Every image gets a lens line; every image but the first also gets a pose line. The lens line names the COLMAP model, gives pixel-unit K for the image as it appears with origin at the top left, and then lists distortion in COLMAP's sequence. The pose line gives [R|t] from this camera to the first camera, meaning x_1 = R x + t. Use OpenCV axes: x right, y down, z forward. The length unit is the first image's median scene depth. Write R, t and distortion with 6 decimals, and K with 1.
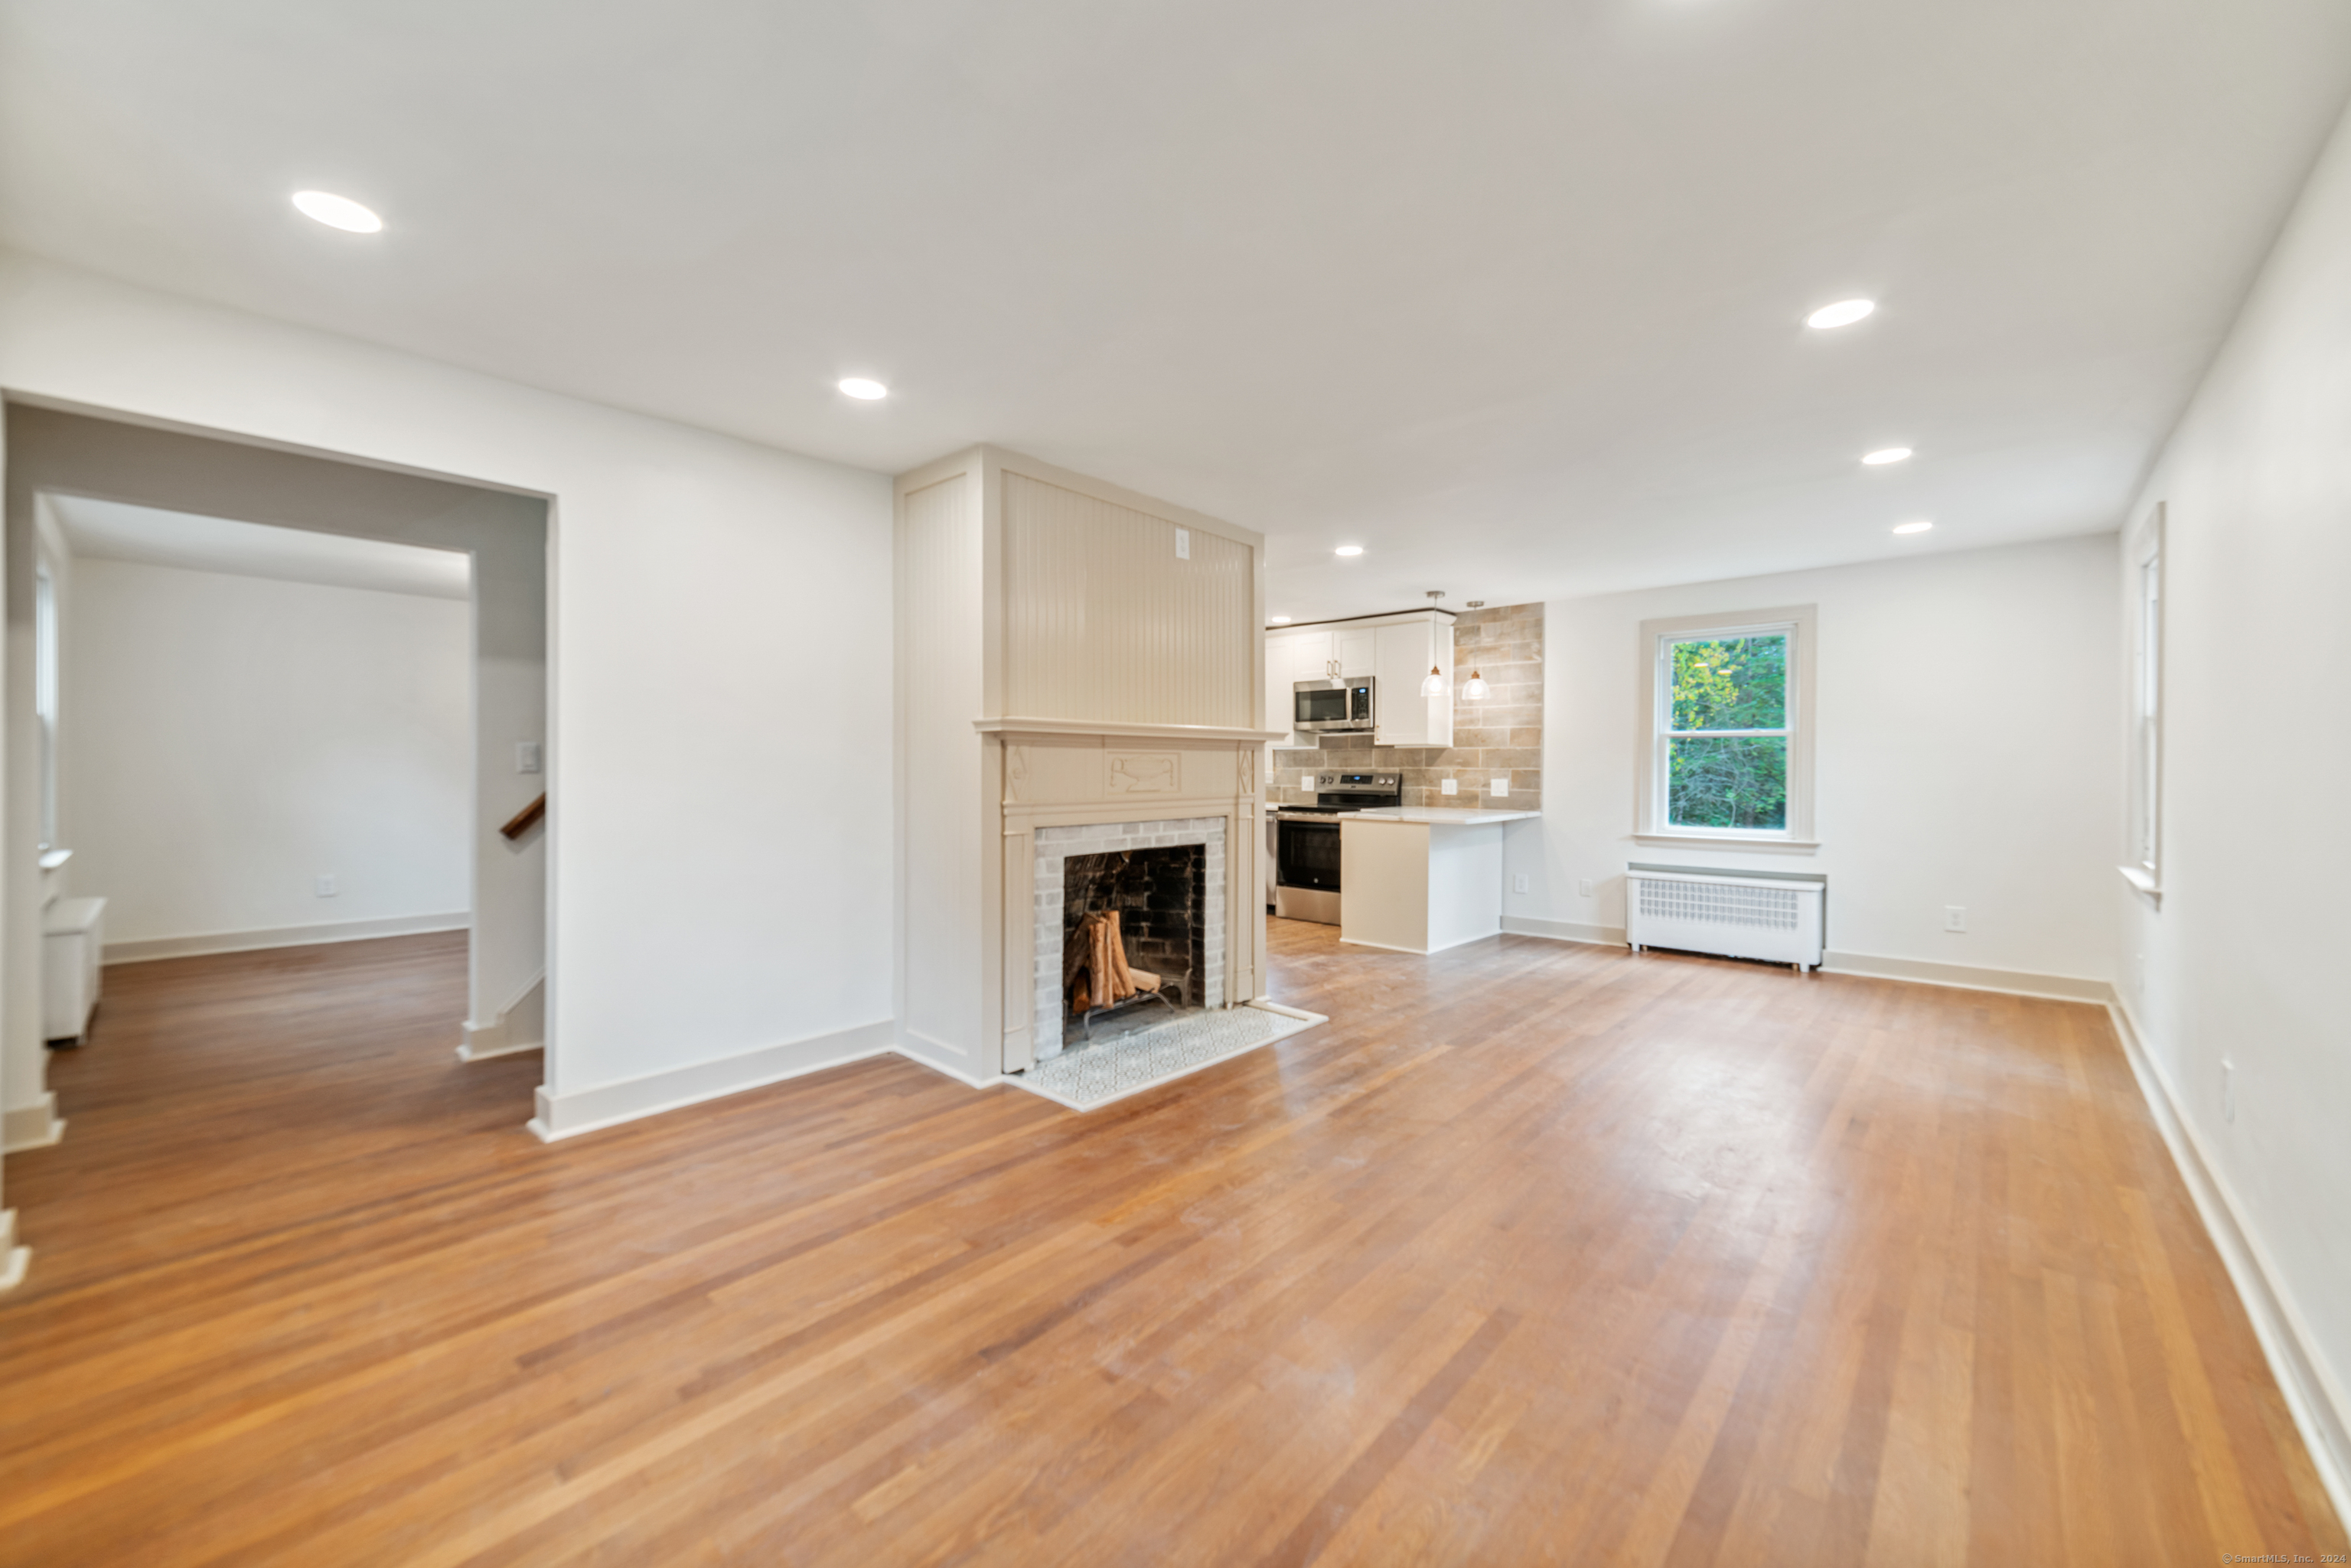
lens RADIAL K [[921.1, 0, 1175.4], [0, 921.1, 789.7], [0, 0, 1]] dist [-0.001181, -0.000223]
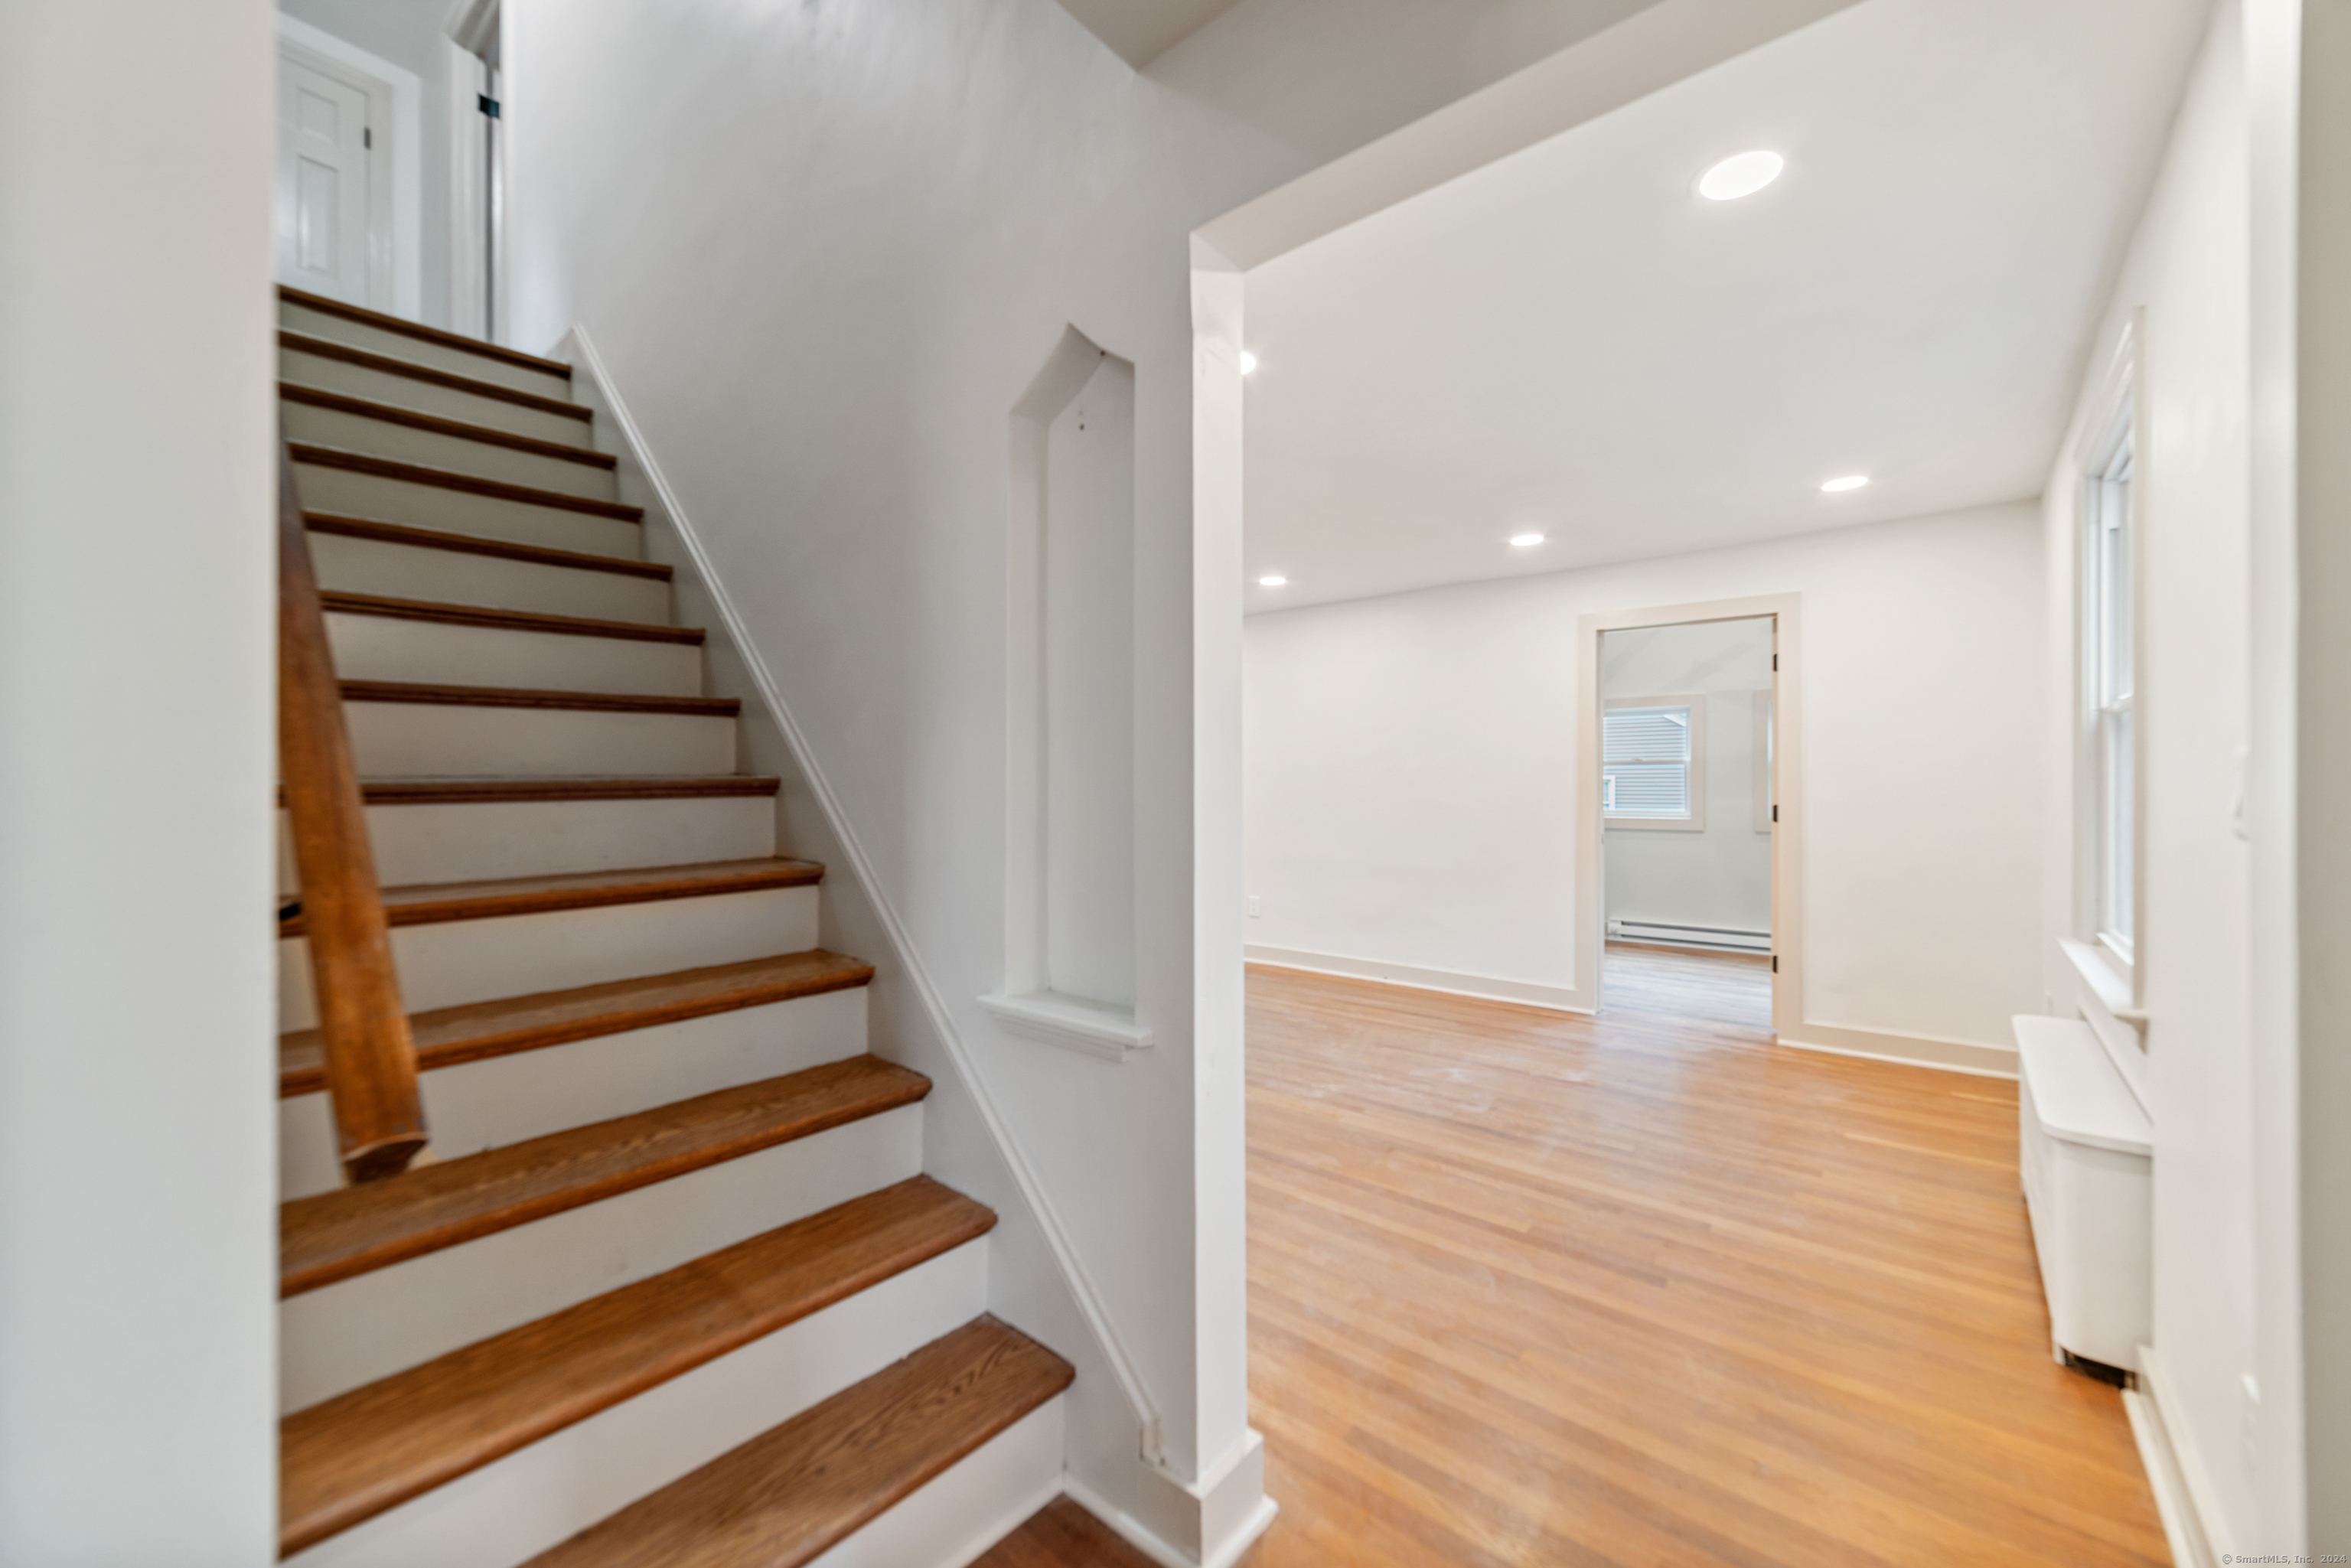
lens RADIAL K [[918.1, 0, 1175.5], [0, 918.1, 784.0], [0, 0, 1]] dist [-0.000487, 0.000345]
pose [[-0.036993, -0.008729, 0.999277, -0.786721], [0.031074, 0.999468, 0.009881, -0.029144], [-0.998832, 0.031417, -0.036702, 0.692358]]
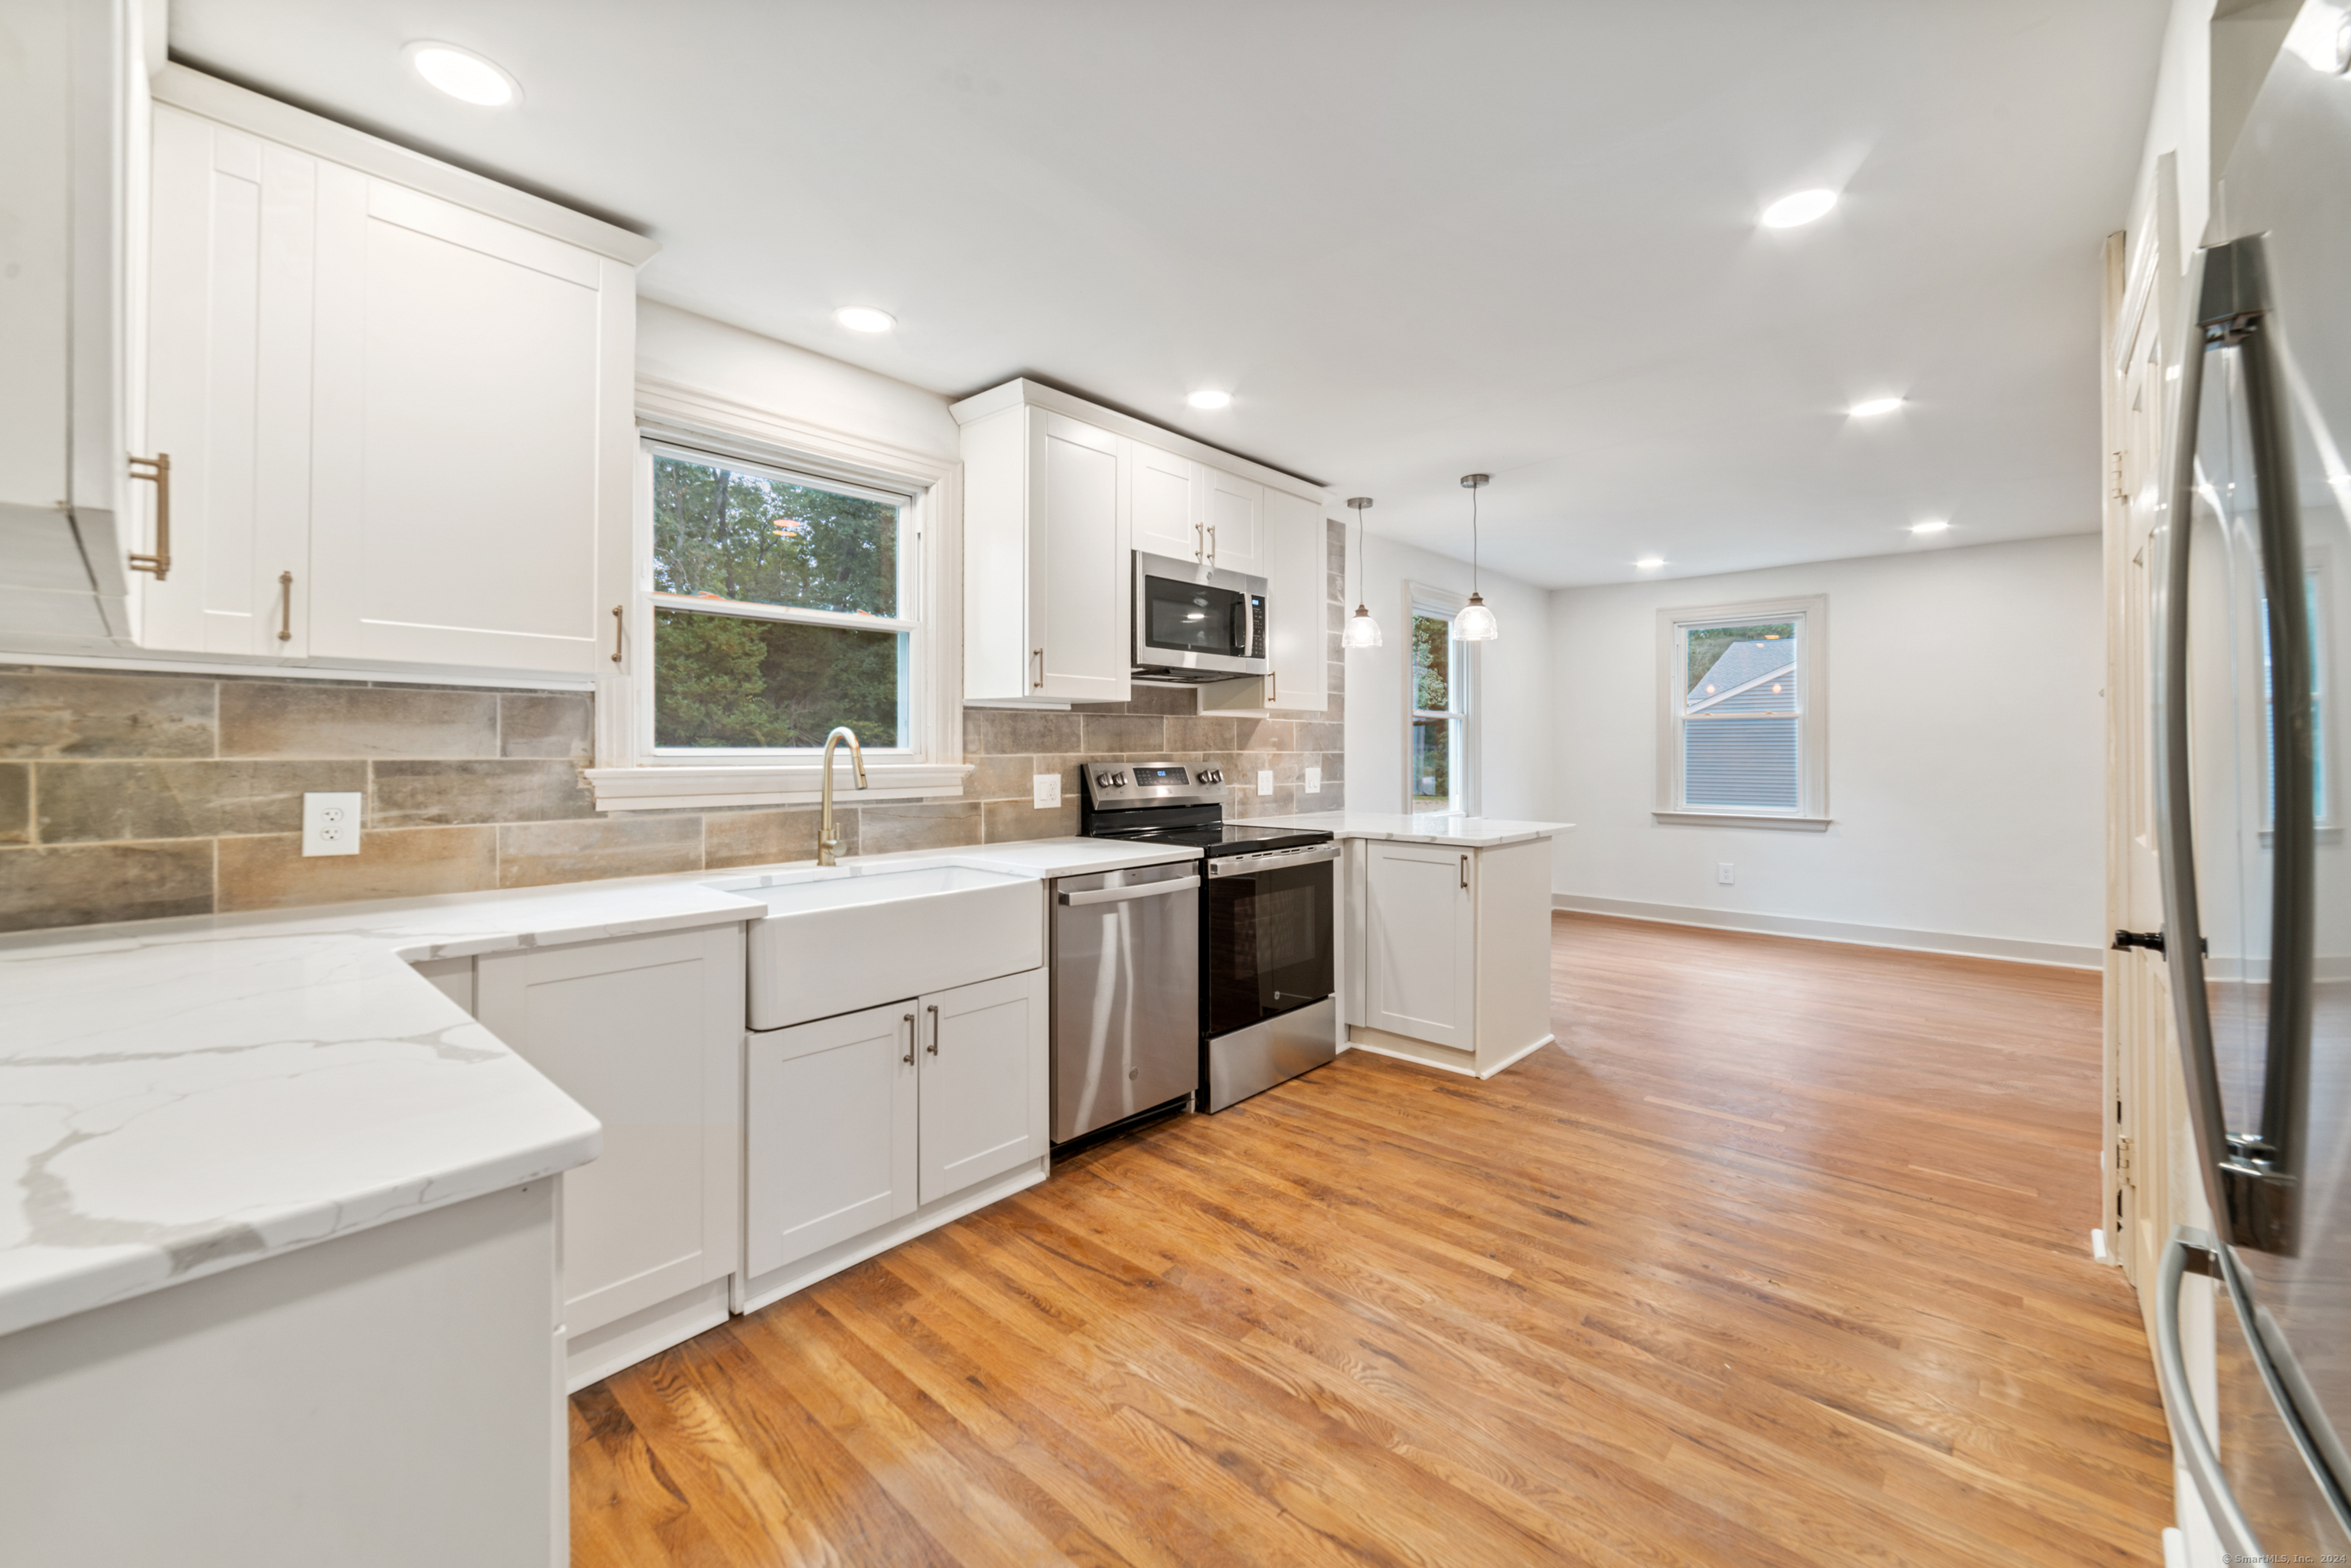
lens RADIAL K [[920.7, 0, 1174.7], [0, 920.7, 745.4], [0, 0, 1]] dist [-0.000446, 0.000323]
pose [[0.008344, 0.000561, 0.999965, -0.487729], [0.029958, 0.999551, -0.000811, -0.044796], [-0.999516, 0.029963, 0.008323, 1.636716]]
